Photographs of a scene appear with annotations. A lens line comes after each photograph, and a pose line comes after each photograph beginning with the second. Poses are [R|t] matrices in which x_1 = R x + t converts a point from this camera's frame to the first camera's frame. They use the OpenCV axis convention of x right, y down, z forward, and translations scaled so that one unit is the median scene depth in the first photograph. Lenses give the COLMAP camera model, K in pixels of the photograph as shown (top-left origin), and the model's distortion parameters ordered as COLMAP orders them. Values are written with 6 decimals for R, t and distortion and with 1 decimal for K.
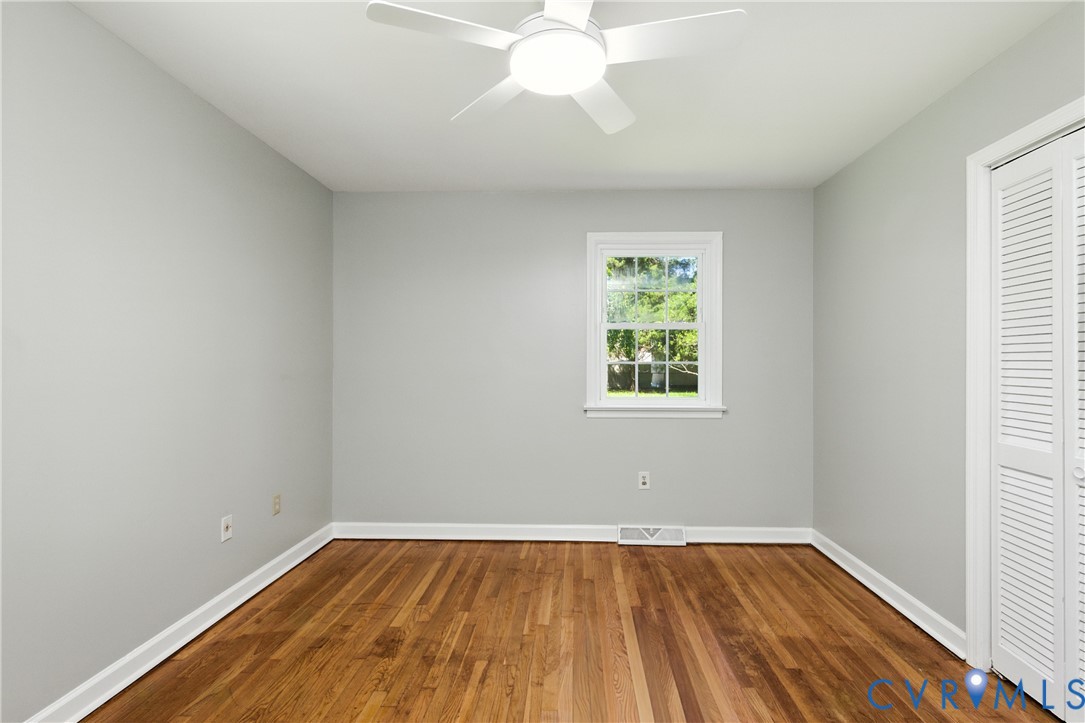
lens RADIAL K [[499.2, 0, 548.0], [0, 499.2, 361.7], [0, 0, 1]] dist [-0.002484, -0.002228]
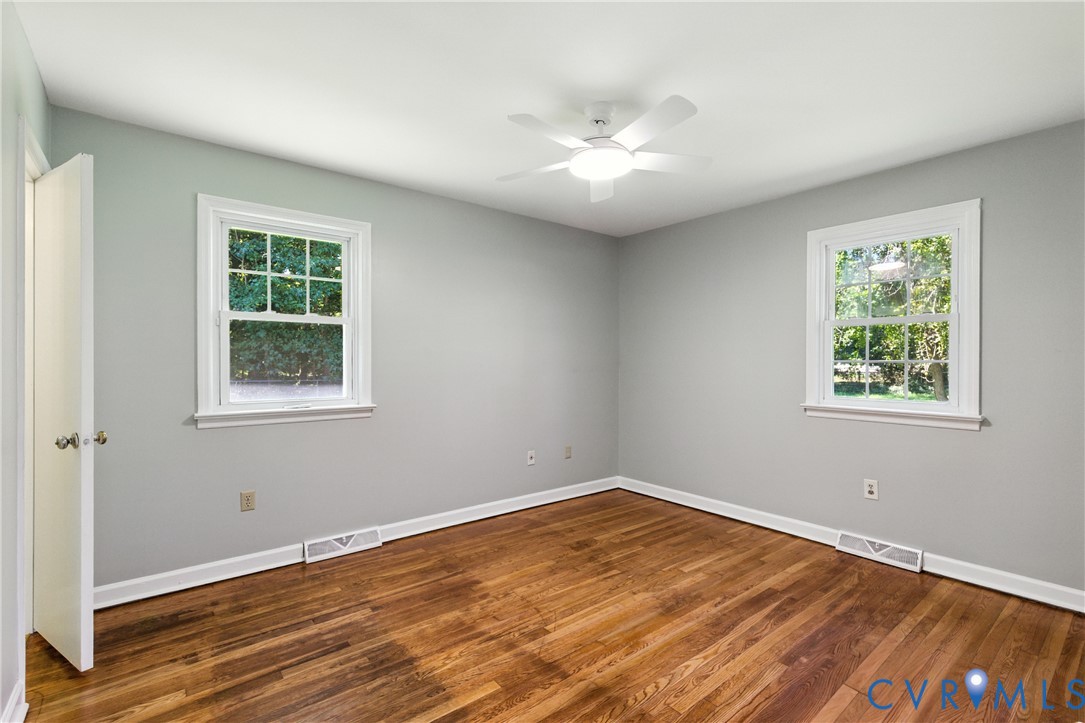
lens RADIAL K [[499.2, 0, 554.4], [0, 499.2, 361.6], [0, 0, 1]] dist [-0.002484, -0.002228]
pose [[0.654674, 0.003066, -0.755905, 0.605220], [0.002628, 0.999976, 0.006332, -0.006588], [0.755907, -0.006132, 0.654650, -0.052279]]
